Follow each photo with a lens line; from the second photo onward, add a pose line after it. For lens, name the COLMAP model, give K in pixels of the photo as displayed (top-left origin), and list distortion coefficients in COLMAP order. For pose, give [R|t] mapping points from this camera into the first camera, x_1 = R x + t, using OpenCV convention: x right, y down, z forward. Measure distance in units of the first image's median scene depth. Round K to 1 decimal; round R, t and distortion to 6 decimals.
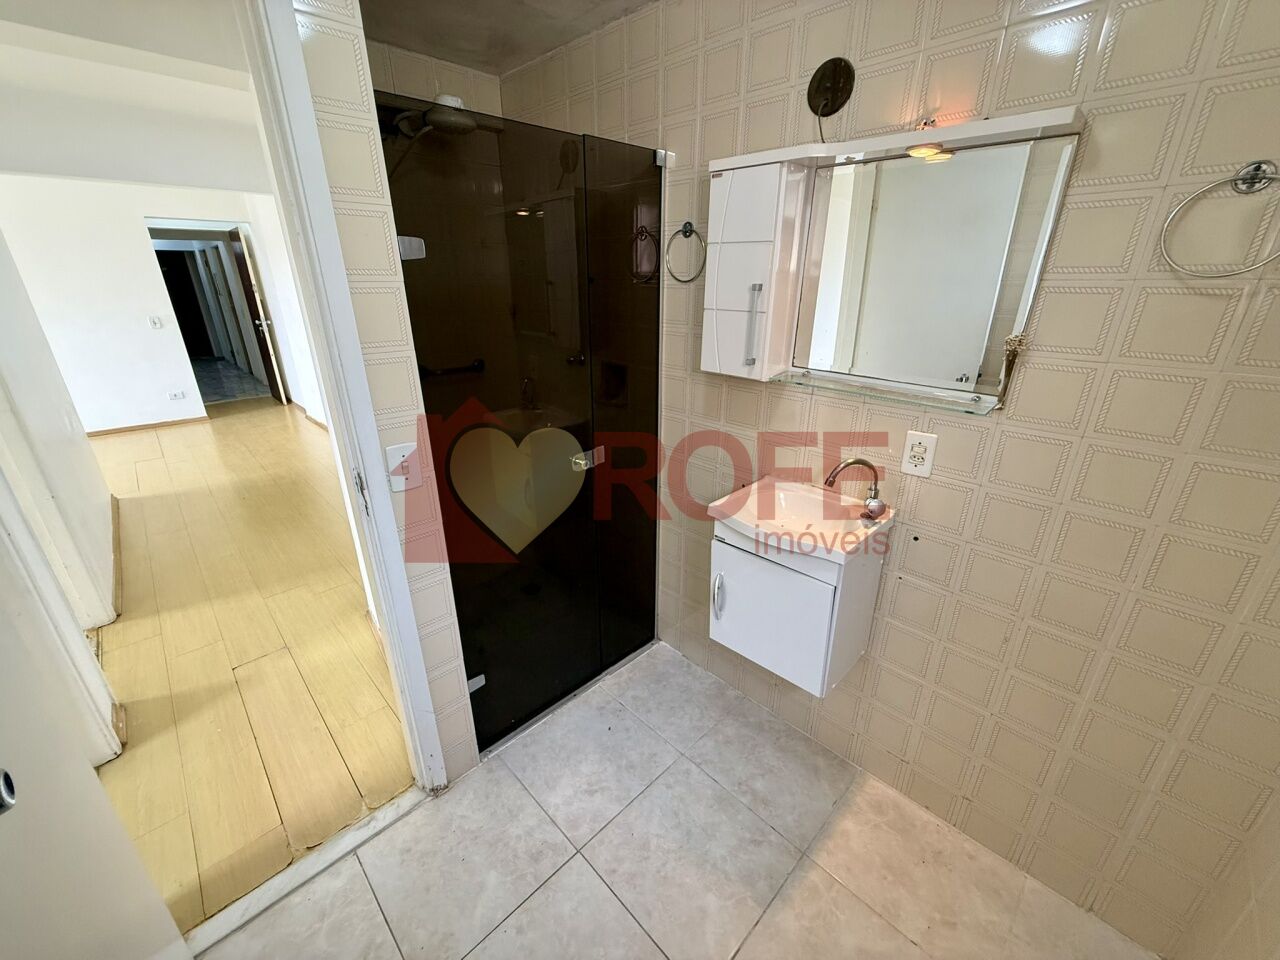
lens RADIAL K [[507.0, 0, 636.1], [0, 507.0, 477.6], [0, 0, 1]] dist [-0.000053, 0.000173]
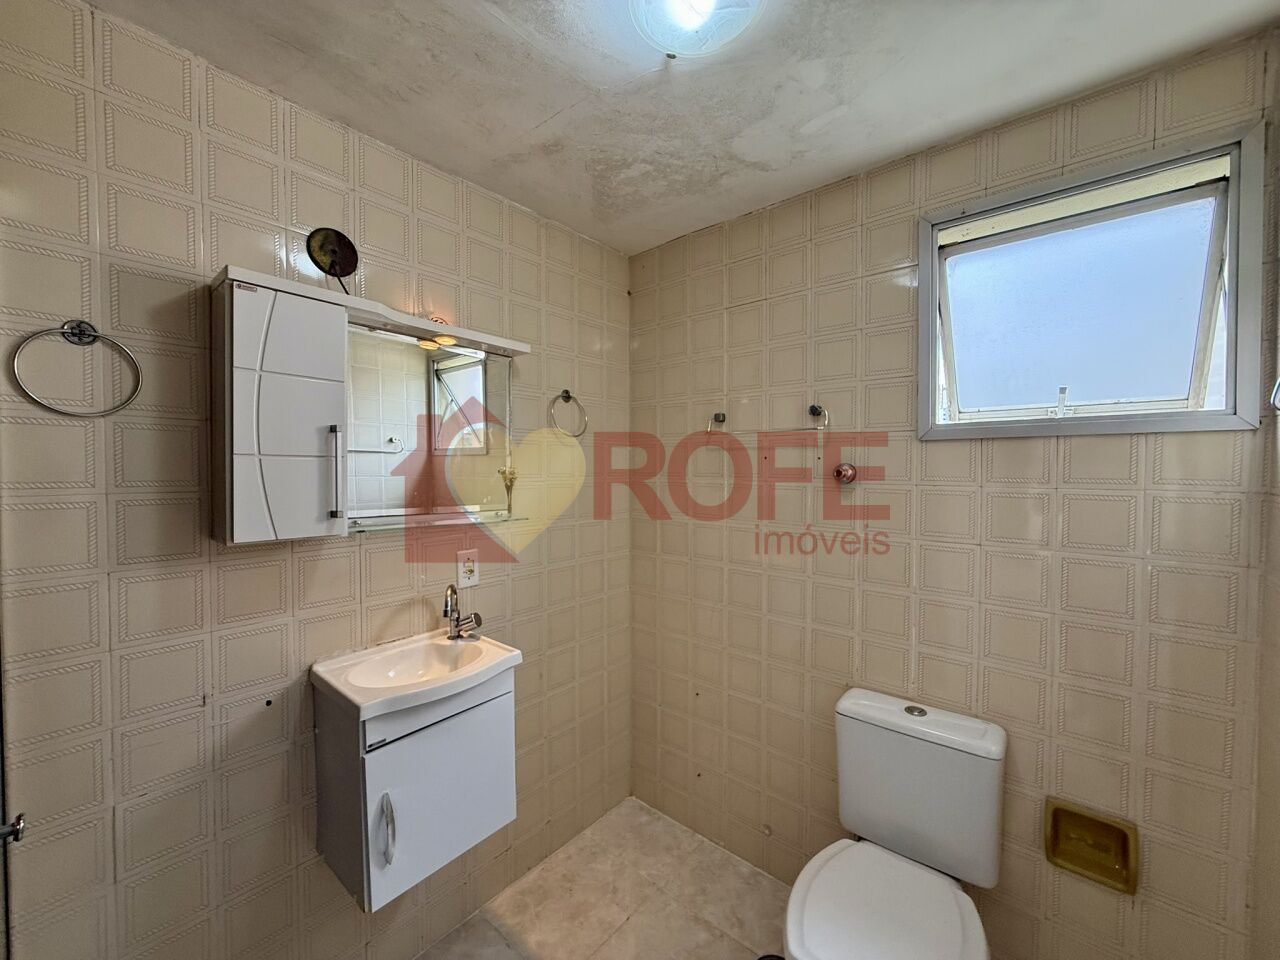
lens RADIAL K [[507.0, 0, 635.4], [0, 507.0, 480.5], [0, 0, 1]] dist [-0.000053, 0.000173]
pose [[-0.074418, -0.023886, 0.996941, -0.626129], [0.366422, 0.929125, 0.049613, -0.144438], [-0.927468, 0.368993, -0.060391, 0.588158]]
